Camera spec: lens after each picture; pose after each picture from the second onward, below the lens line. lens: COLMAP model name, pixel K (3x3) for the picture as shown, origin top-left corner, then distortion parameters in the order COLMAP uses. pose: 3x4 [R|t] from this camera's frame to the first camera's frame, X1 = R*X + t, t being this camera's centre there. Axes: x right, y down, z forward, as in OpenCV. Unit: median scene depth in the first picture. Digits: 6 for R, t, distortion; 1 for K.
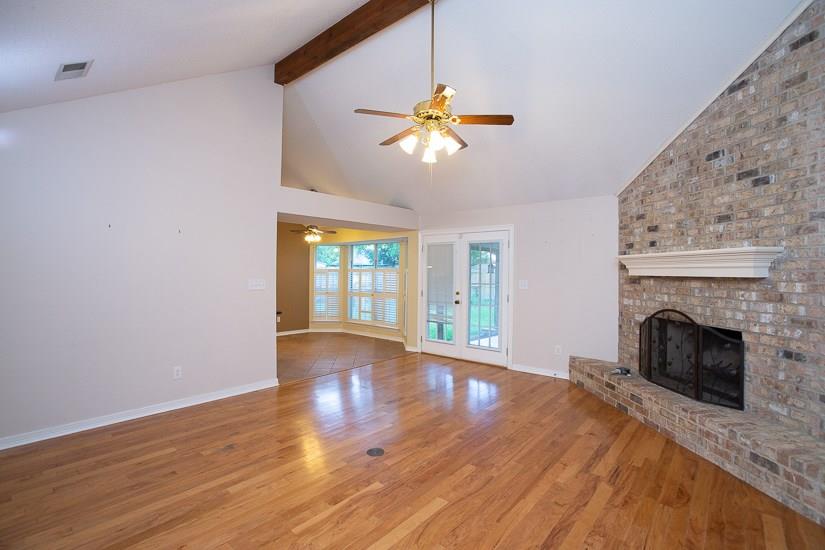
lens RADIAL K [[380.3, 0, 406.5], [0, 380.3, 272.2], [0, 0, 1]] dist [-0.048121, 0.014046]
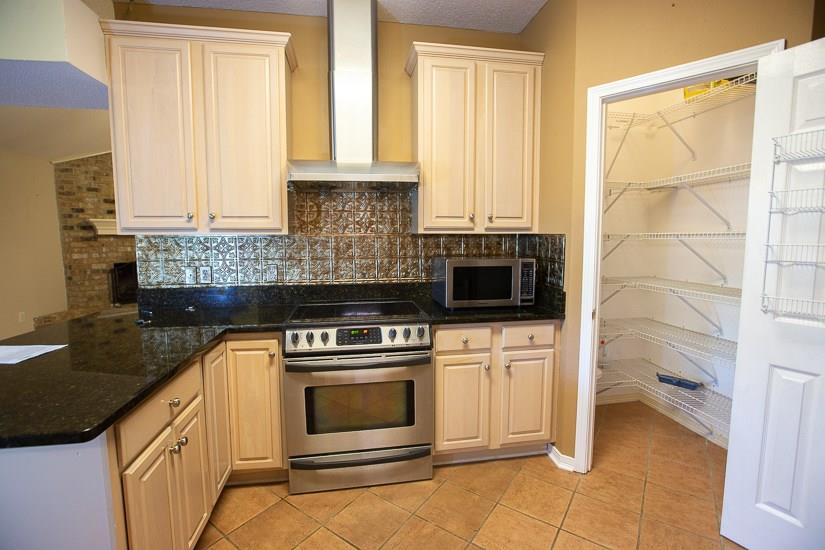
lens RADIAL K [[380.3, 0, 418.9], [0, 380.3, 273.3], [0, 0, 1]] dist [-0.048121, 0.014046]
pose [[-0.775461, -0.065252, 0.628015, -1.388236], [-0.002691, 0.994978, 0.100057, 0.014462], [-0.631390, 0.075901, -0.771742, 1.652561]]
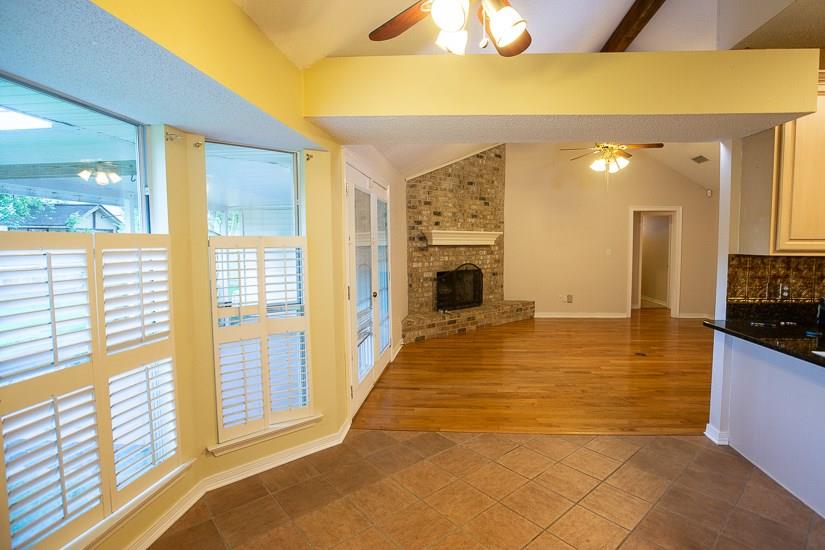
lens RADIAL K [[412.3, 0, 438.2], [0, 412.3, 264.0], [0, 0, 1]] dist [-0.054895, 0.010529]
pose [[-0.609167, -0.047842, 0.791598, -0.813226], [-0.002514, 0.998290, 0.058400, -0.012554], [-0.793038, 0.033585, -0.608245, 2.444066]]
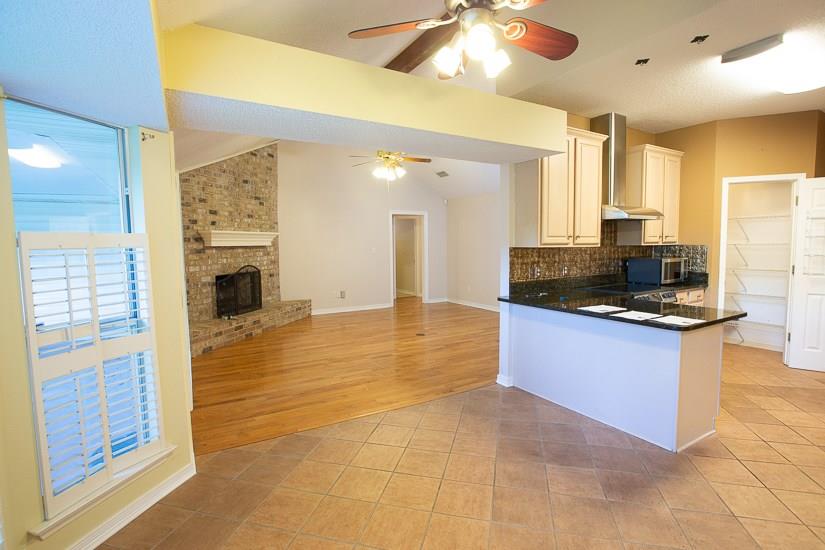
lens RADIAL K [[400.5, 0, 413.5], [0, 400.5, 270.4], [0, 0, 1]] dist [-0.052226, 0.009580]
pose [[-0.949729, -0.017431, 0.312587, -0.613182], [0.005379, 0.997393, 0.071962, -0.003598], [-0.313027, 0.070026, -0.947159, 2.628201]]
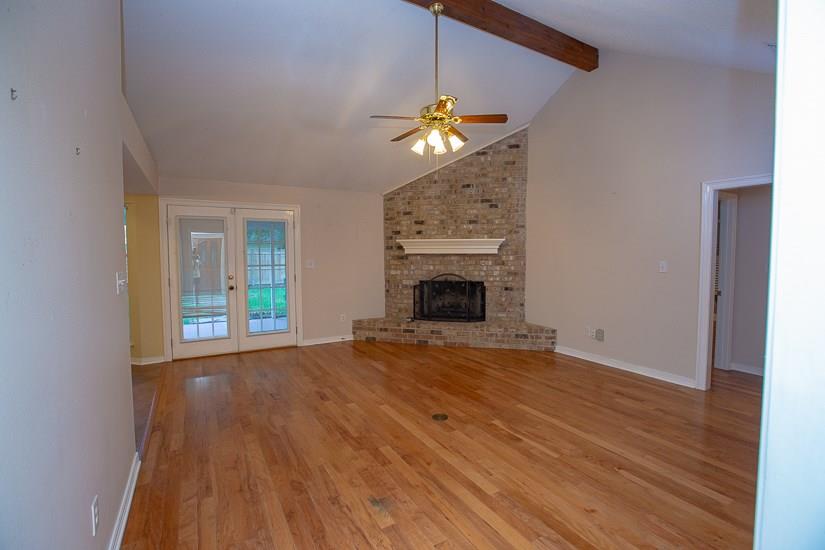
lens RADIAL K [[380.3, 0, 410.6], [0, 380.3, 269.5], [0, 0, 1]] dist [-0.048121, 0.014046]
pose [[0.315158, -0.050703, 0.947684, -1.002869], [0.005287, 0.998650, 0.051671, -0.006734], [-0.949025, -0.011274, 0.315000, 0.659385]]
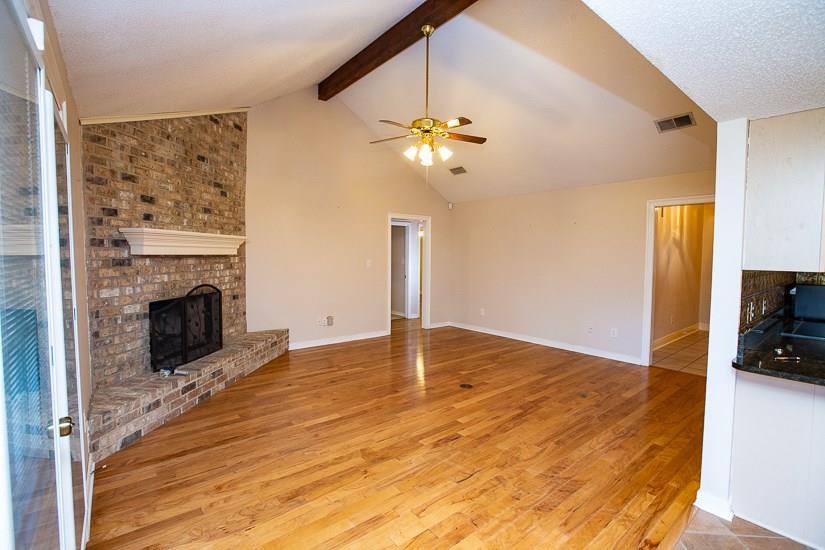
lens RADIAL K [[380.3, 0, 411.9], [0, 380.3, 271.5], [0, 0, 1]] dist [-0.048121, 0.014046]
pose [[-0.986047, -0.022884, 0.164888, -0.093306], [-0.015053, 0.998706, 0.048585, -0.002980], [-0.165787, 0.045425, -0.985115, 2.111399]]
